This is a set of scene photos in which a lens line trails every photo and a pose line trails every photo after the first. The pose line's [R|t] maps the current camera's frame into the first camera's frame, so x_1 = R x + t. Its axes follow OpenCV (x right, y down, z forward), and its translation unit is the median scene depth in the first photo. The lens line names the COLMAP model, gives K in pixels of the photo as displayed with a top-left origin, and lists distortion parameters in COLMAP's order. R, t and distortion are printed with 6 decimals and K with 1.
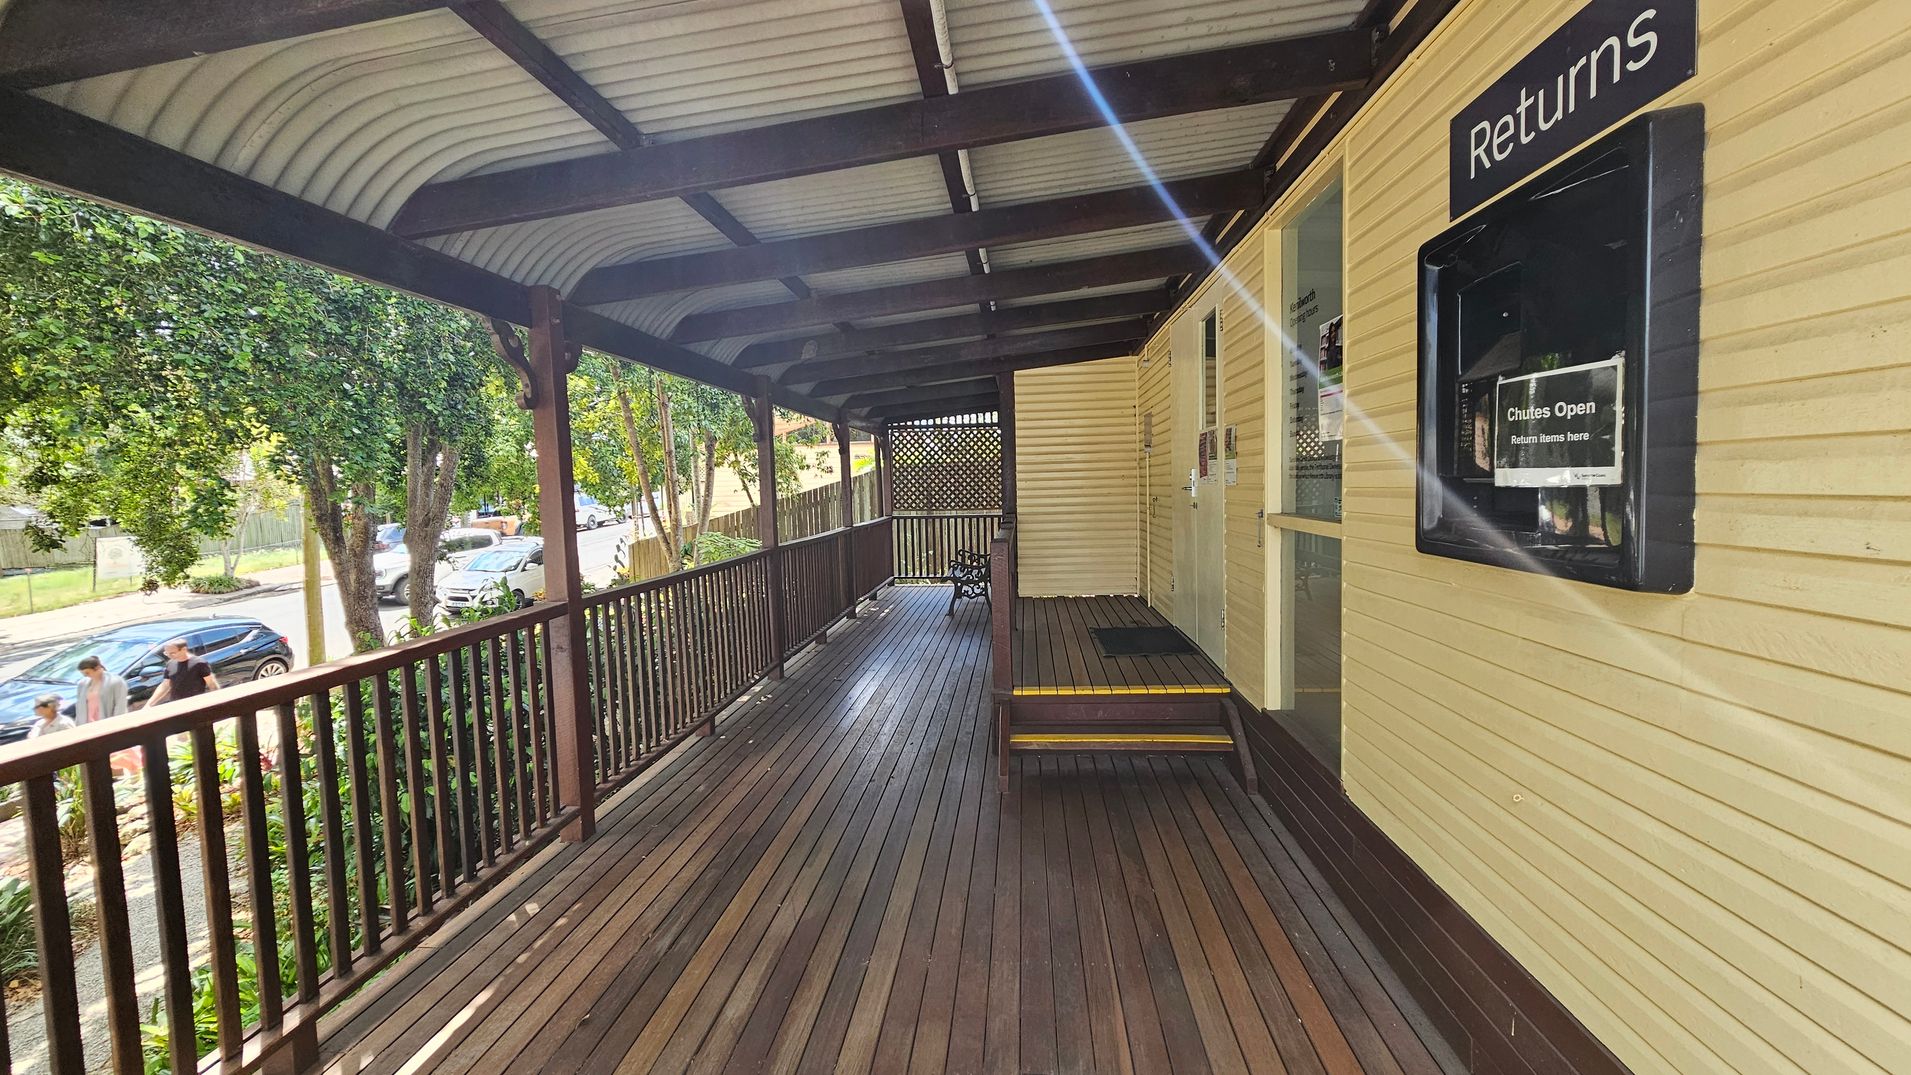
lens RADIAL K [[784.5, 0, 947.0], [0, 784.5, 534.0], [0, 0, 1]] dist [-0.000061, -0.000653]
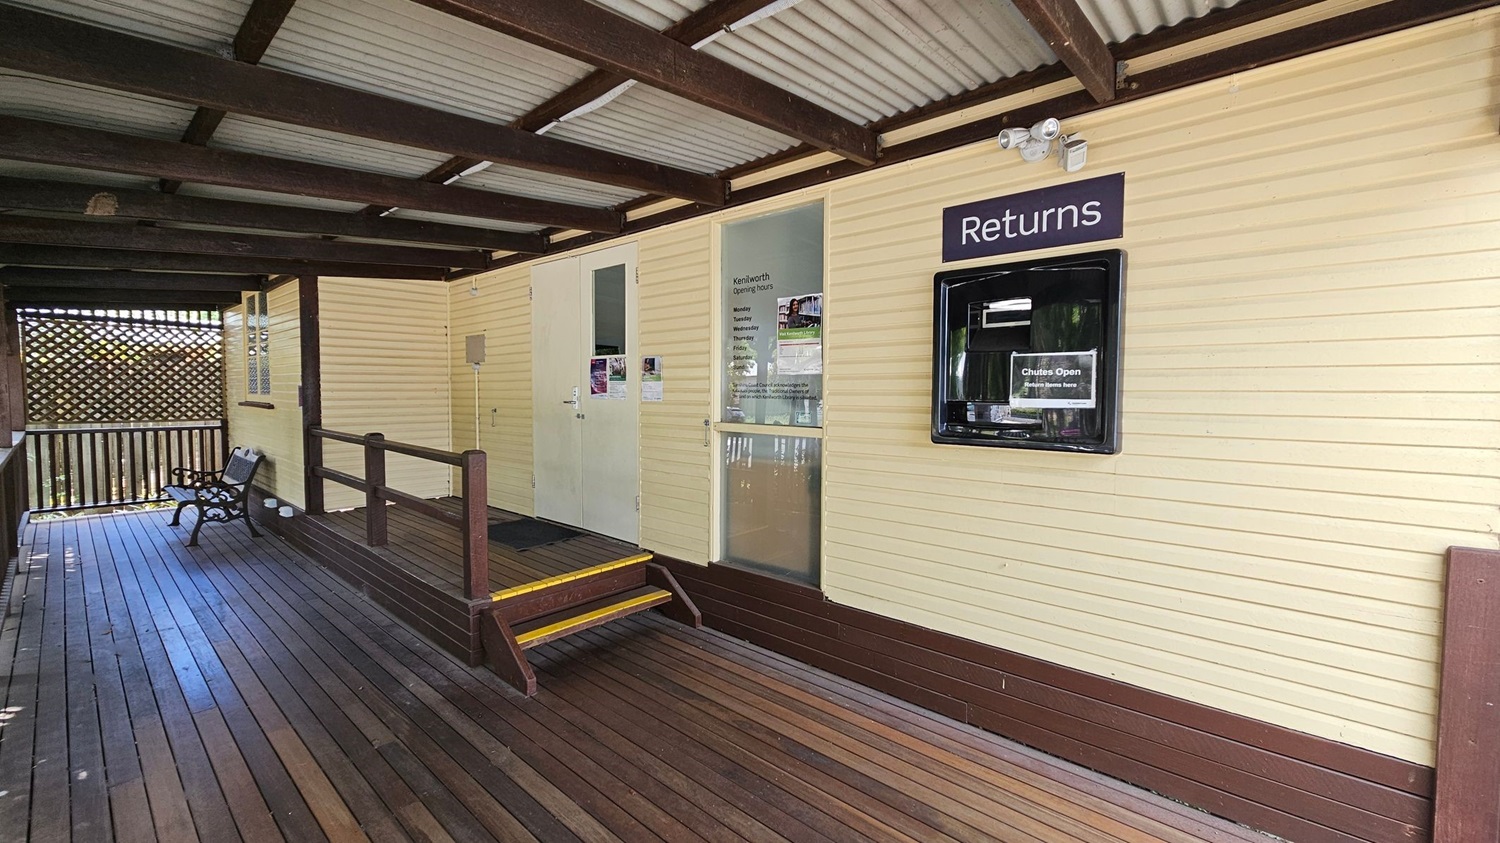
lens RADIAL K [[615.8, 0, 743.3], [0, 615.8, 418.8], [0, 0, 1]] dist [-0.000061, -0.000653]
pose [[0.587684, -0.007923, 0.809051, -0.776770], [0.031706, 0.999409, -0.013244, -0.027179], [-0.808469, 0.033435, 0.587589, 0.524136]]
